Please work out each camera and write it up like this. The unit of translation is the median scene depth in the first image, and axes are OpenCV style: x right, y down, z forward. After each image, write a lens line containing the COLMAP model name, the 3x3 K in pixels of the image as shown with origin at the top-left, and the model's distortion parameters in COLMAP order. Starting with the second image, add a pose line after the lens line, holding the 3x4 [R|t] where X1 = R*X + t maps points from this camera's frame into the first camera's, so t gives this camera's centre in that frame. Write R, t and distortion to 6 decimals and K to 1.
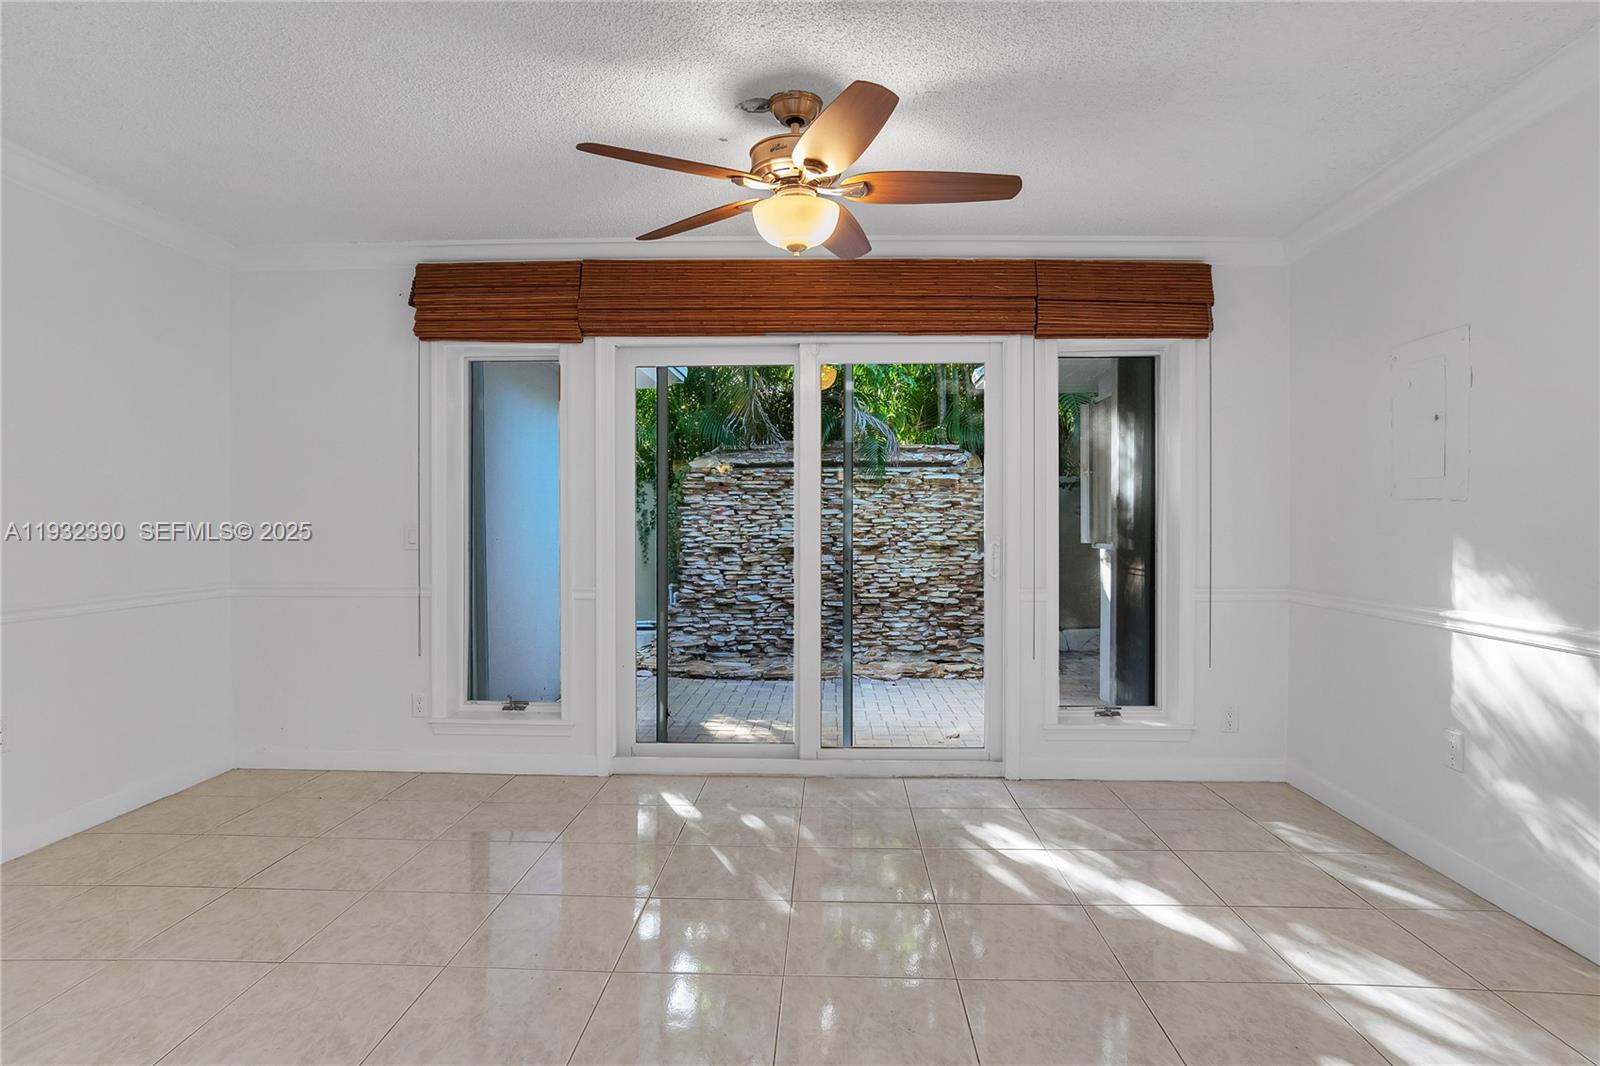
lens RADIAL K [[869.5, 0, 800.5], [0, 869.5, 524.3], [0, 0, 1]] dist [-0.050887, 0.031078]
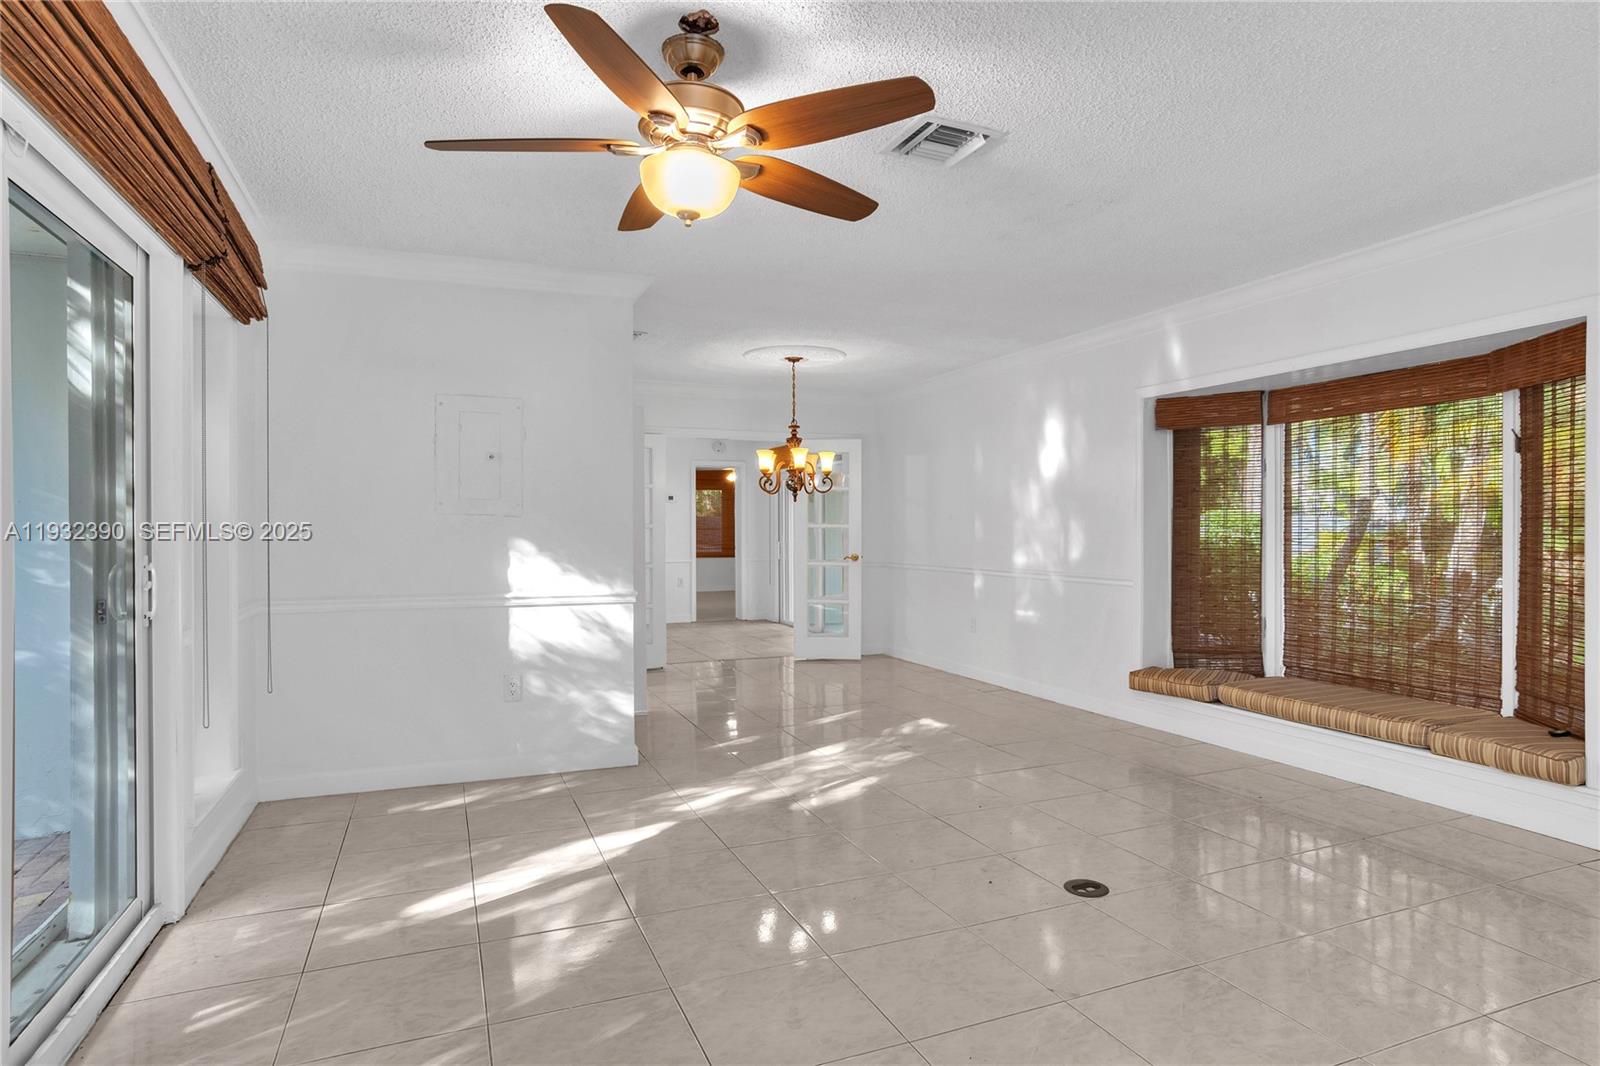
lens RADIAL K [[858.0, 0, 802.0], [0, 858.0, 540.7], [0, 0, 1]] dist [-0.049427, 0.040184]
pose [[-0.412895, -0.005488, 0.910762, -0.289810], [0.009904, 0.999896, 0.010515, 0.001268], [-0.910725, 0.013361, -0.412797, 0.442131]]
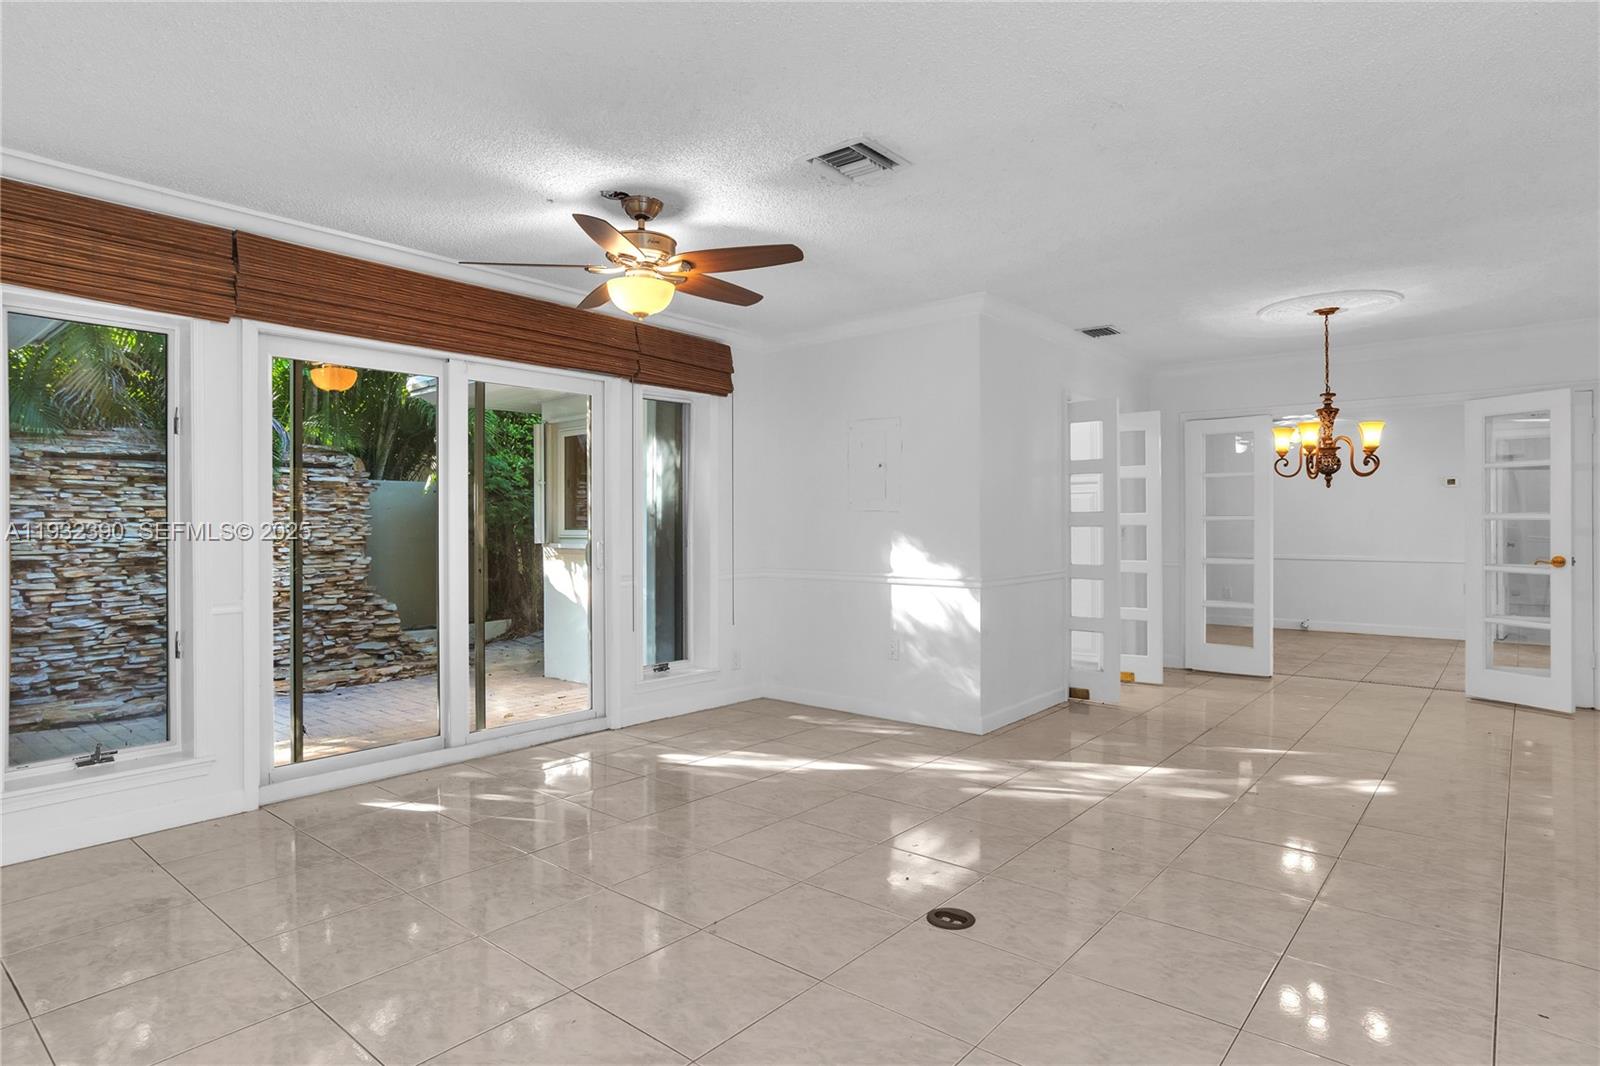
lens RADIAL K [[869.5, 0, 800.5], [0, 869.5, 524.3], [0, 0, 1]] dist [-0.050887, 0.031078]
pose [[0.616721, -0.001943, 0.787180, -0.313834], [0.005680, 0.999982, -0.001982, 0.000151], [-0.787161, 0.005694, 0.616721, 0.003763]]
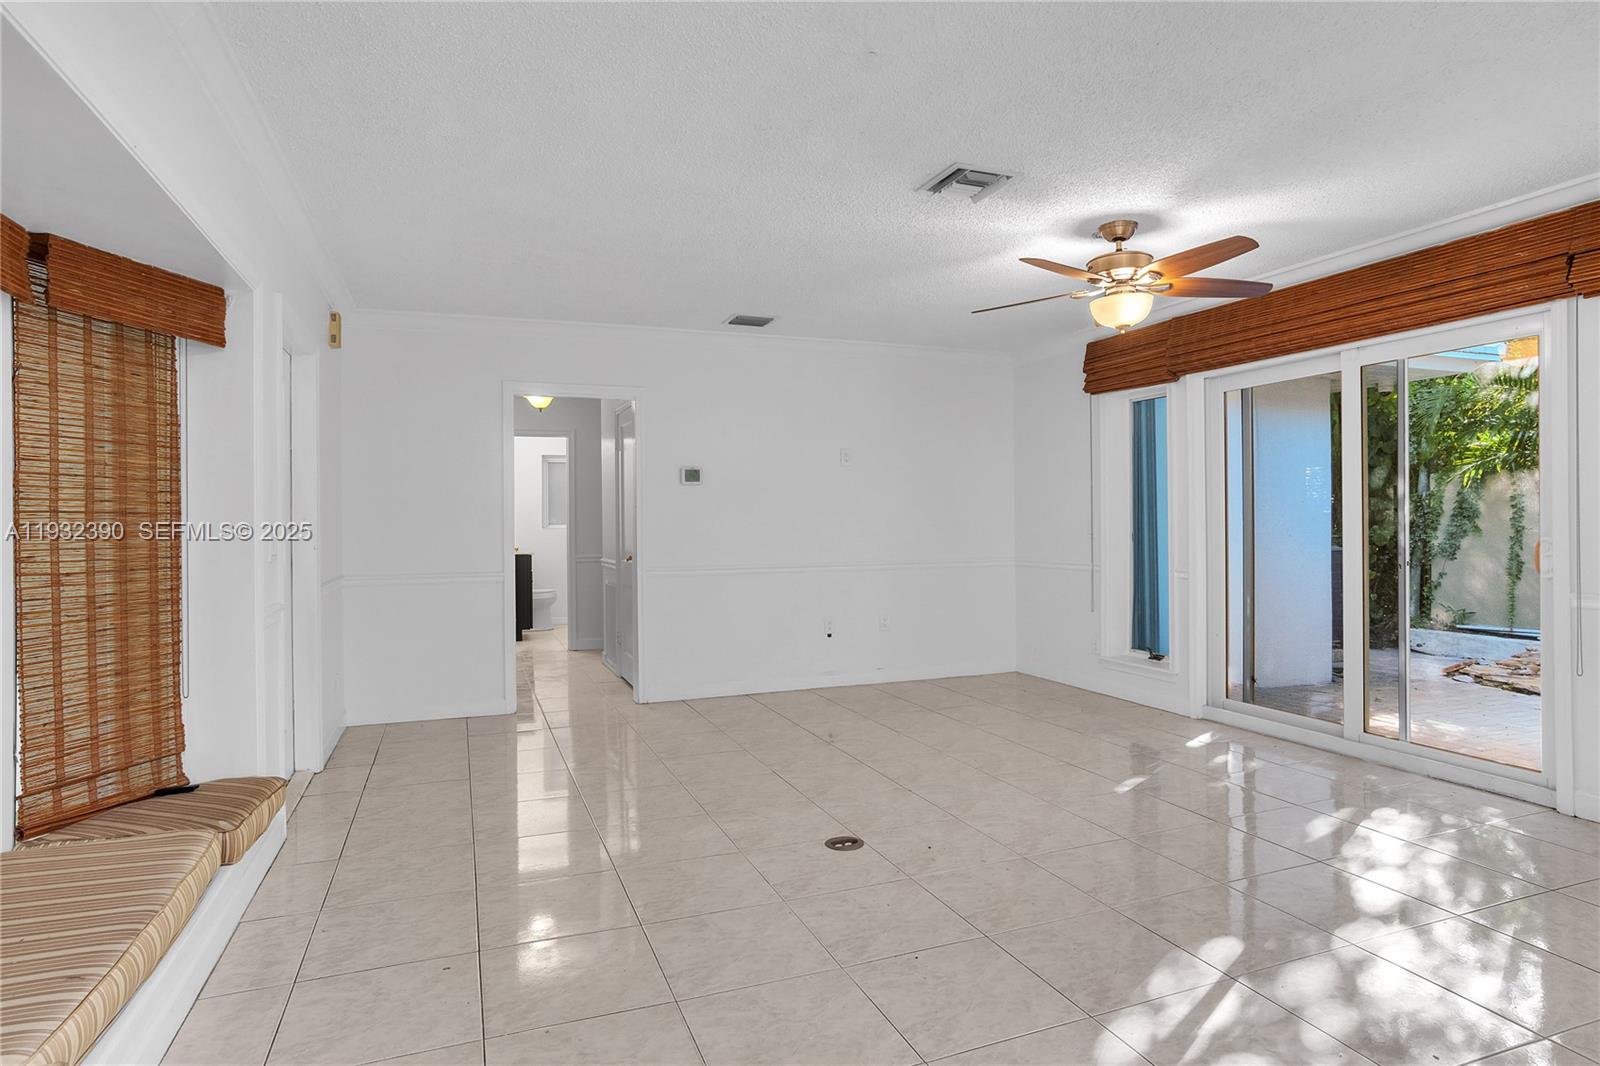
lens RADIAL K [[869.5, 0, 800.5], [0, 869.5, 524.3], [0, 0, 1]] dist [-0.050887, 0.031078]
pose [[0.397002, -0.000842, -0.917817, 0.388963], [0.003359, 0.999994, 0.000536, 0.001791], [0.917812, -0.003296, 0.397003, -0.019537]]
